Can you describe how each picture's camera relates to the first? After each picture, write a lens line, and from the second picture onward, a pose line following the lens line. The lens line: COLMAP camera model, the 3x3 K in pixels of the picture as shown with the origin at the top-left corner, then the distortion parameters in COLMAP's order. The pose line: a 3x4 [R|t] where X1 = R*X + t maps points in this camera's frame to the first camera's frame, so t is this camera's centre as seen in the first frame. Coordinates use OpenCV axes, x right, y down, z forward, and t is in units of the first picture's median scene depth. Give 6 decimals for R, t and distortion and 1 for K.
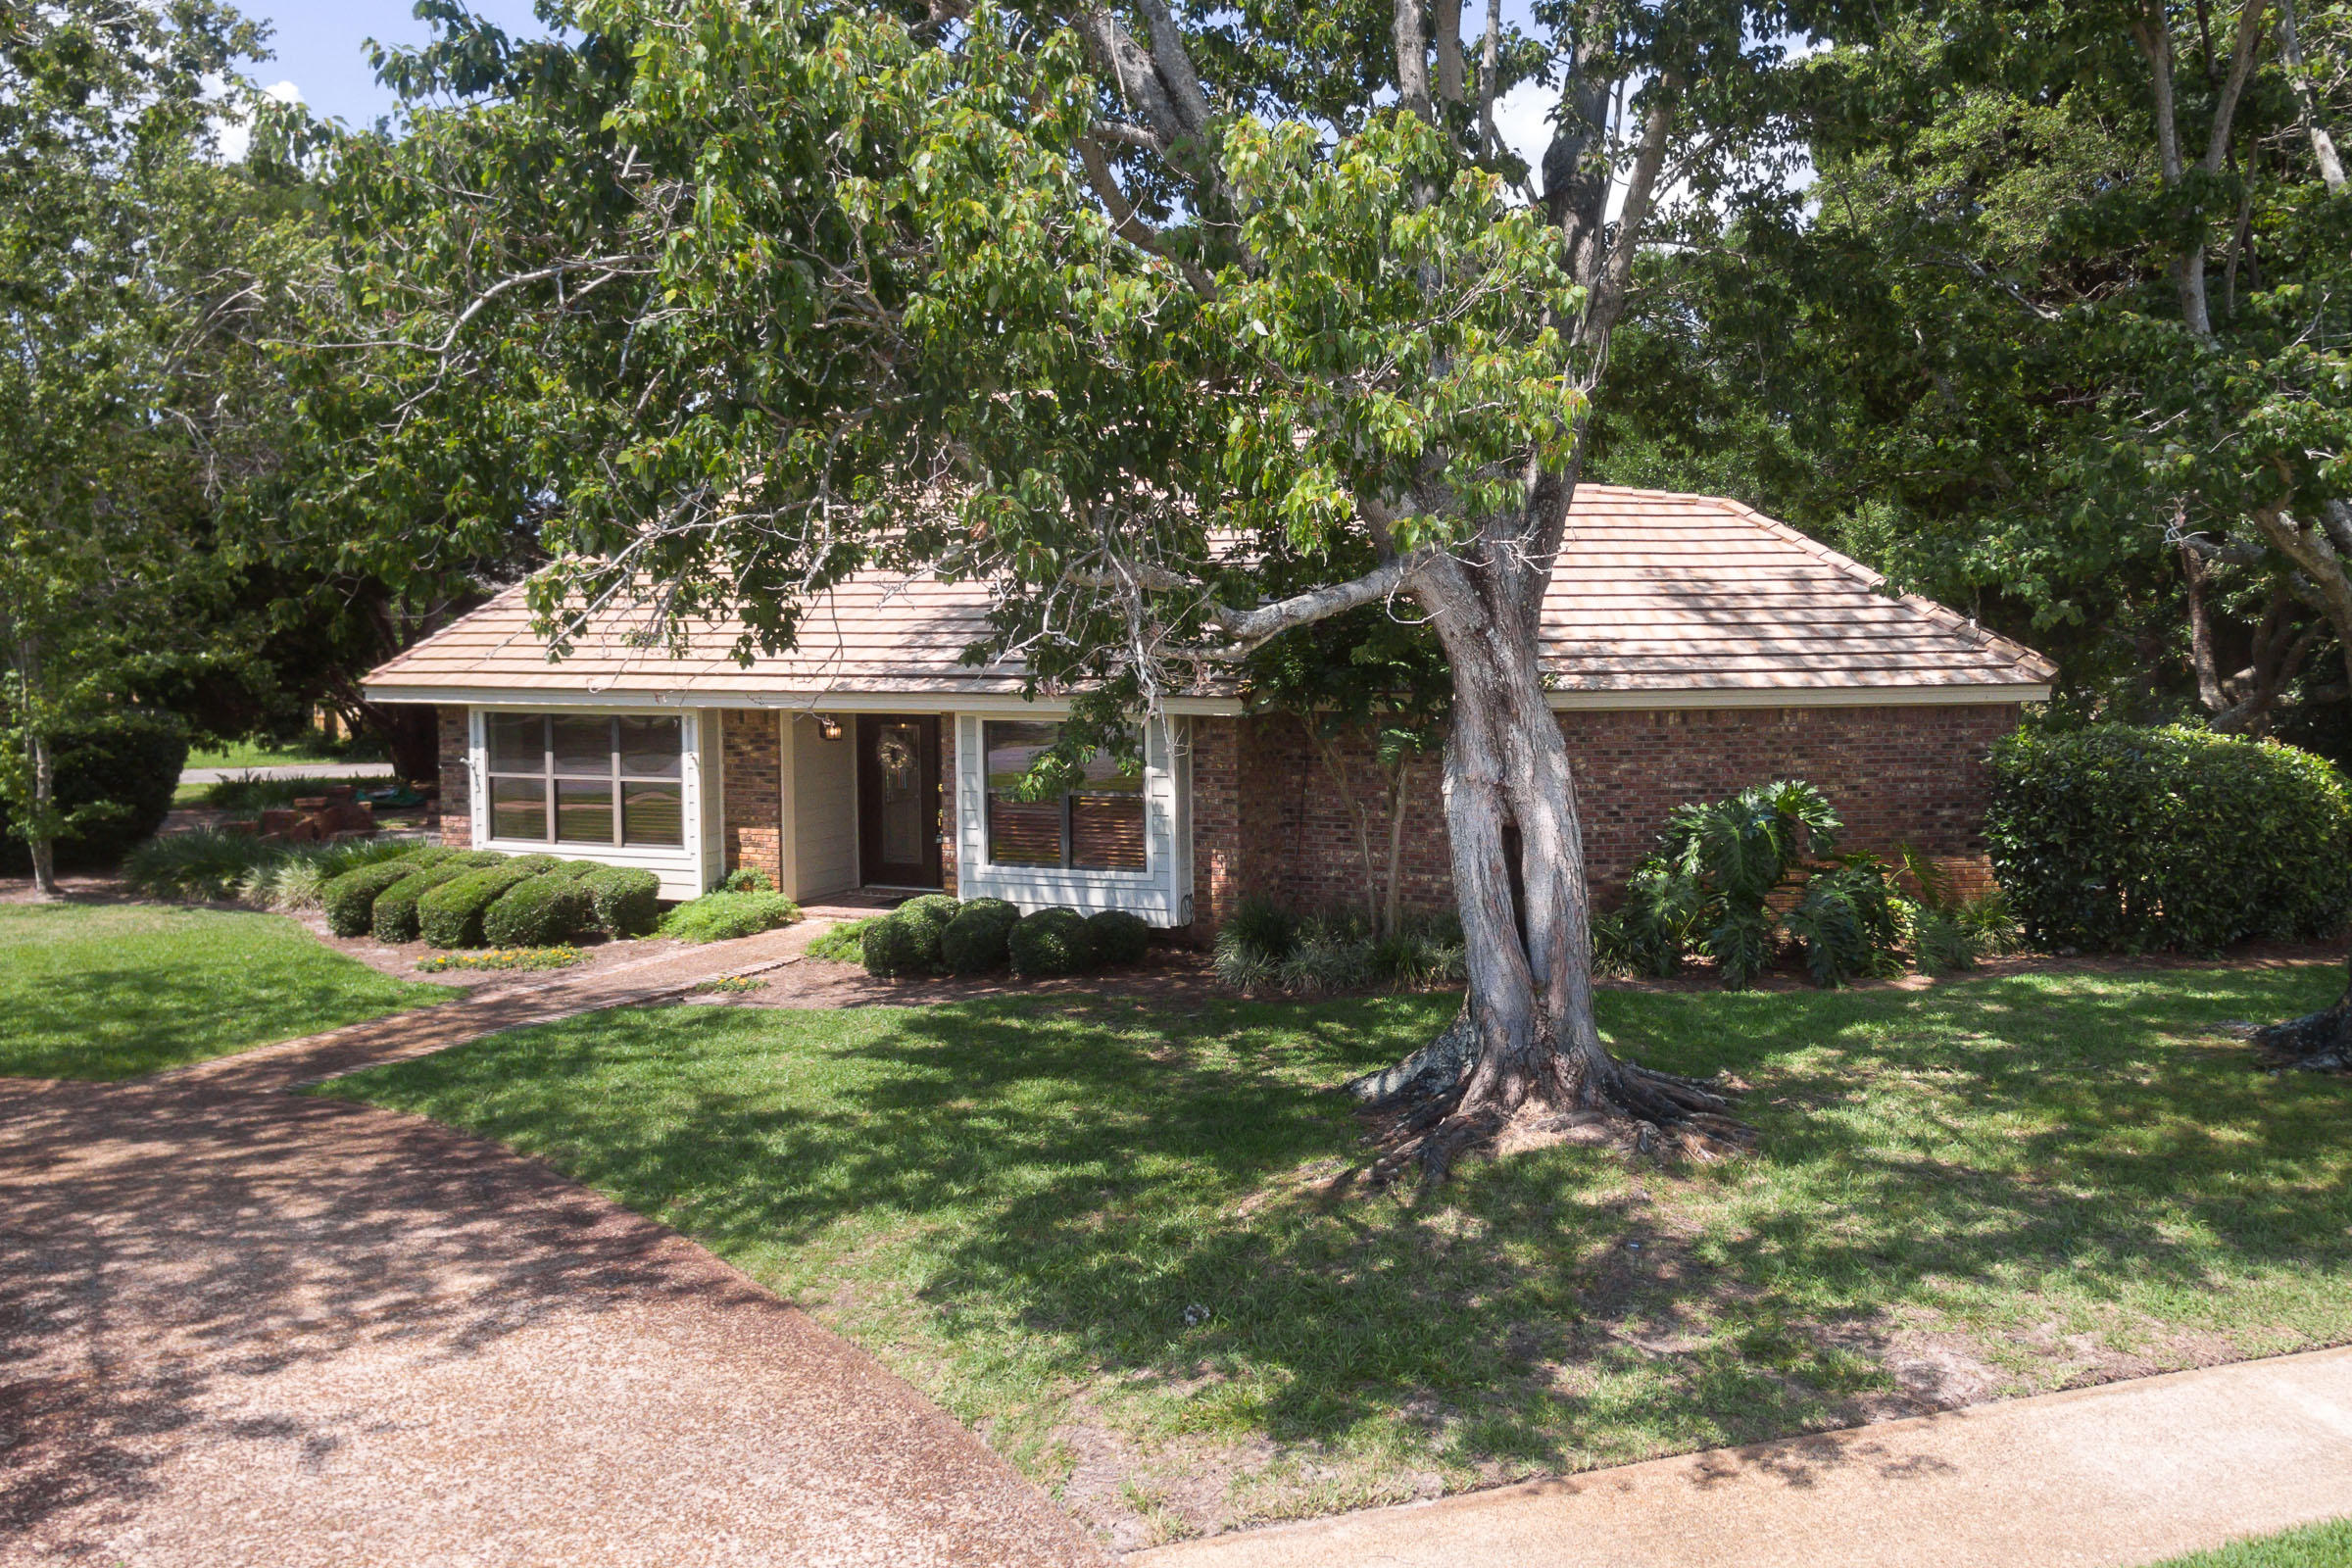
lens RADIAL K [[1551.3, 0, 1168.5], [0, 1551.3, 707.9], [0, 0, 1]] dist [0.007361, 0.000947]
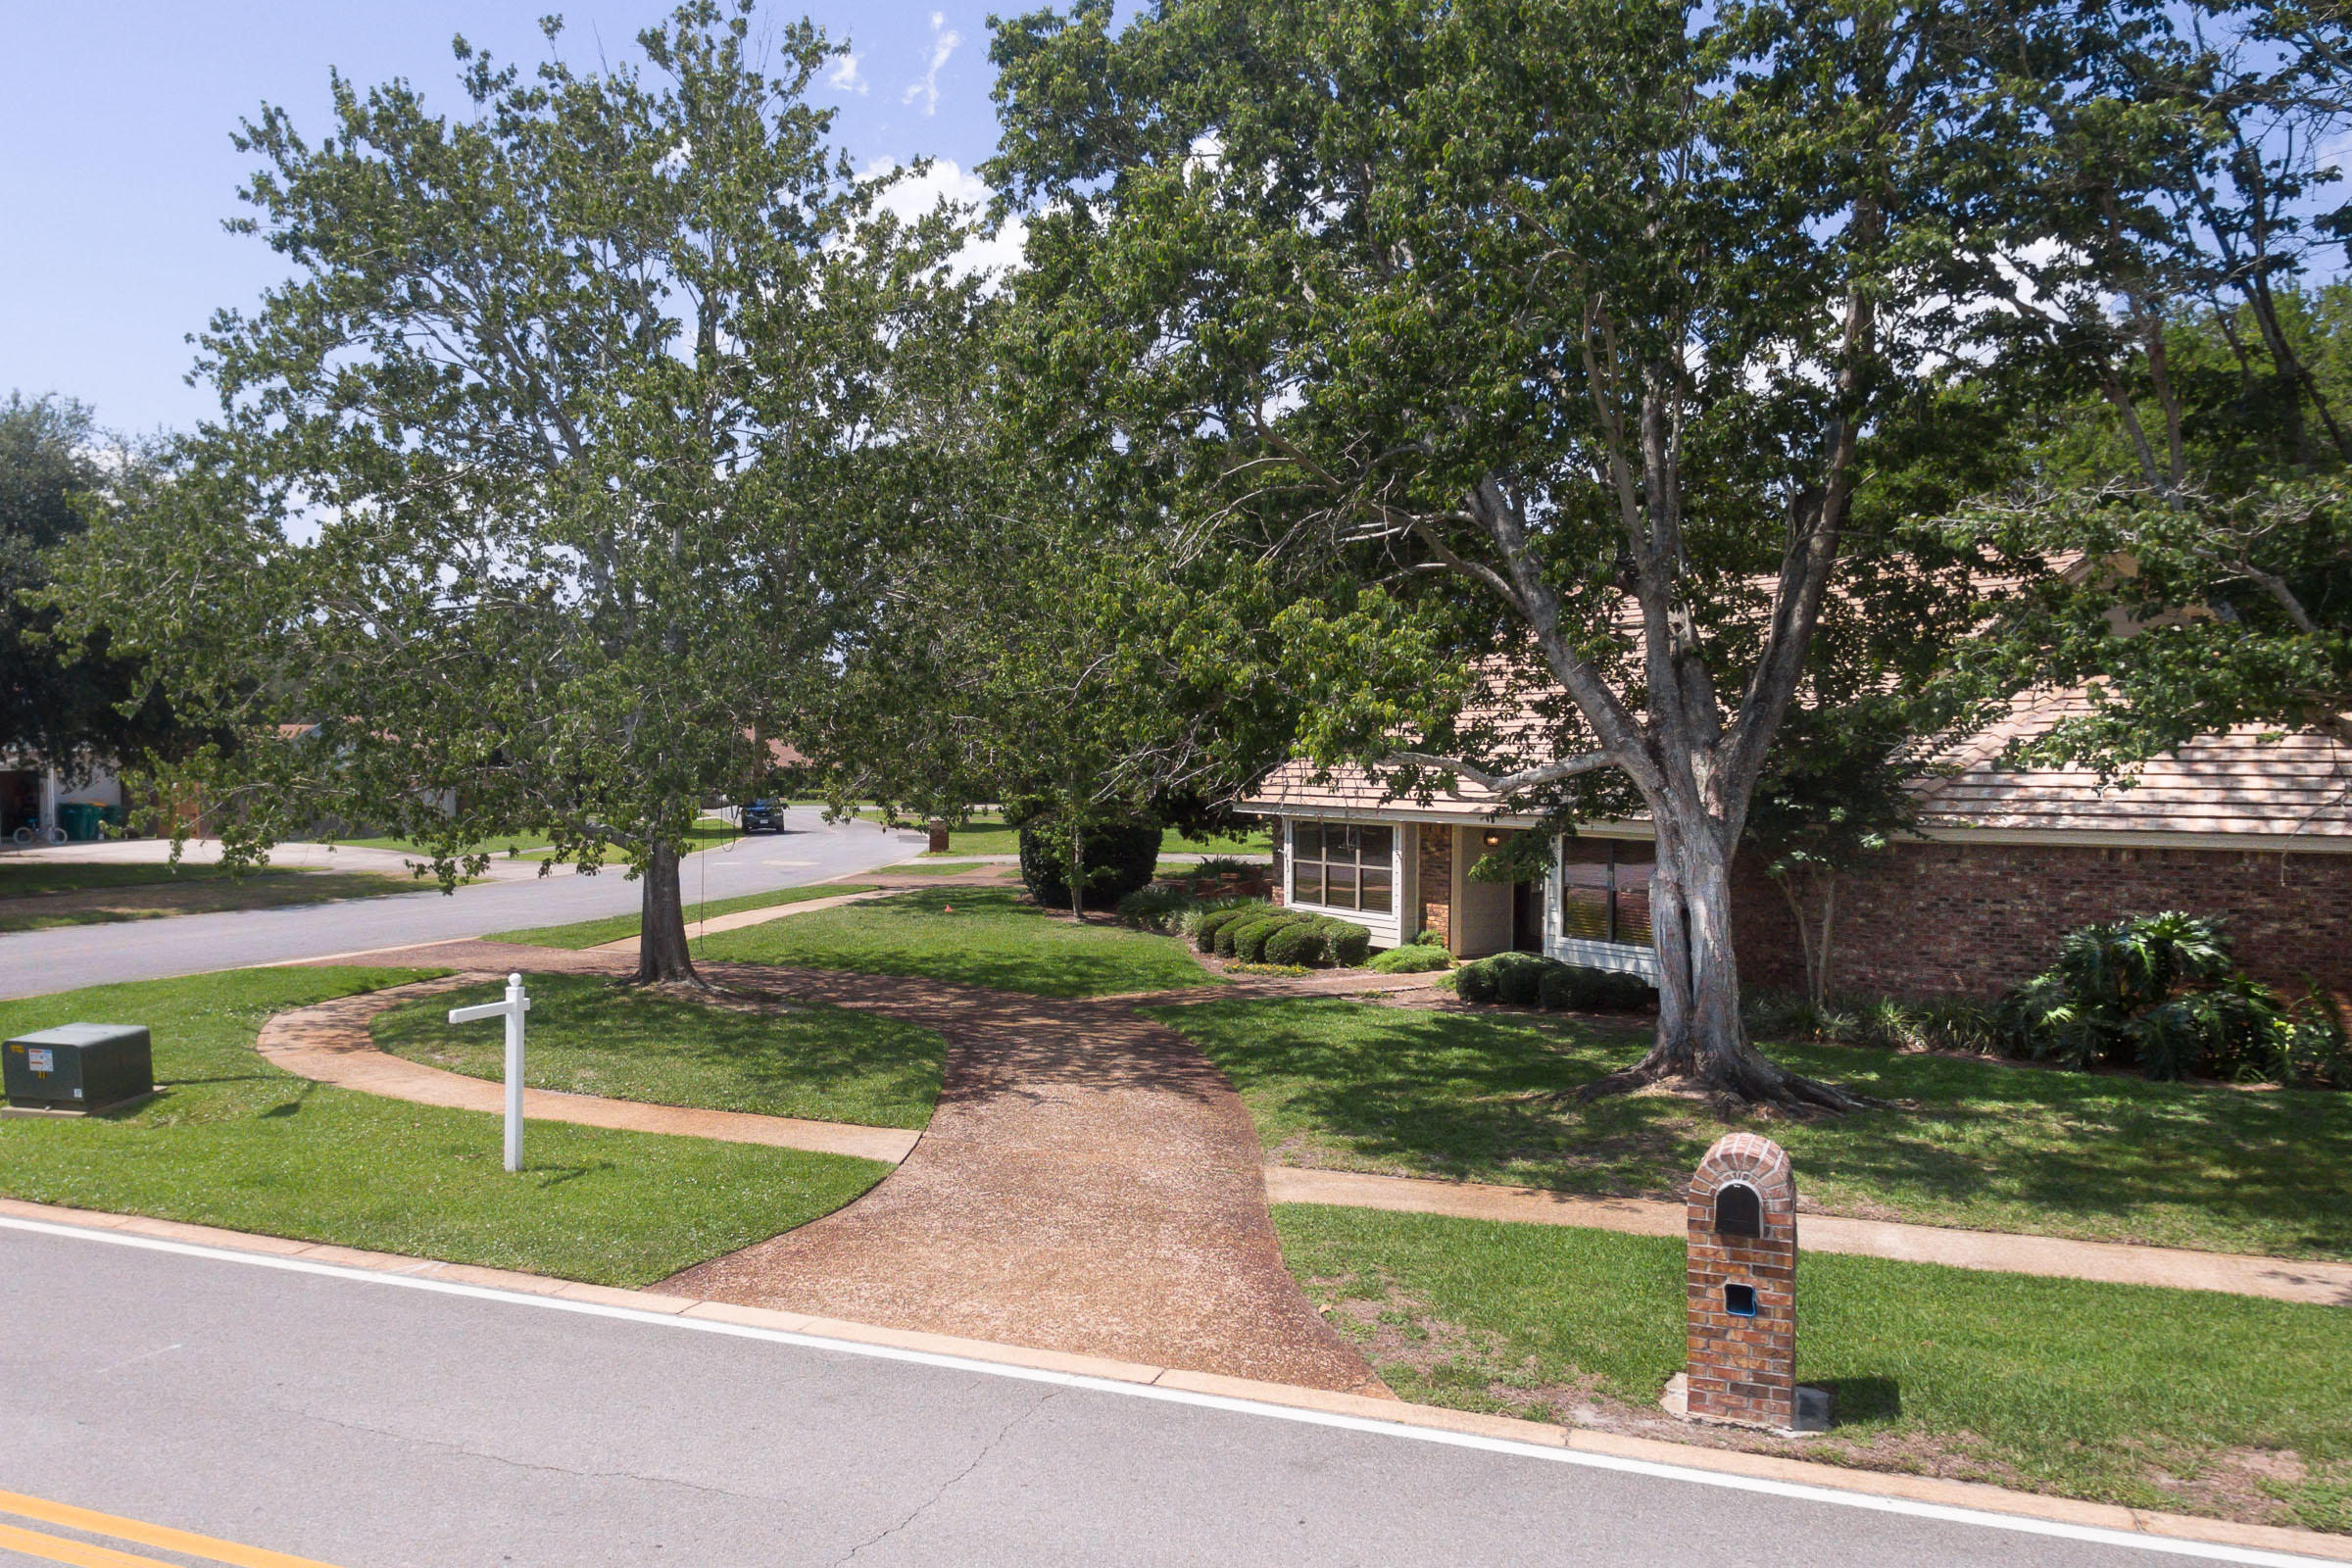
lens RADIAL K [[1588.4, 0, 1176.0], [0, 1588.4, 784.0], [0, 0, 1]] dist [0.059246, -0.081916]
pose [[0.801359, 0.015089, -0.597993, 0.469303], [-0.029090, 0.999482, -0.013764, -0.009549], [0.597476, 0.028426, 0.801383, -0.394093]]
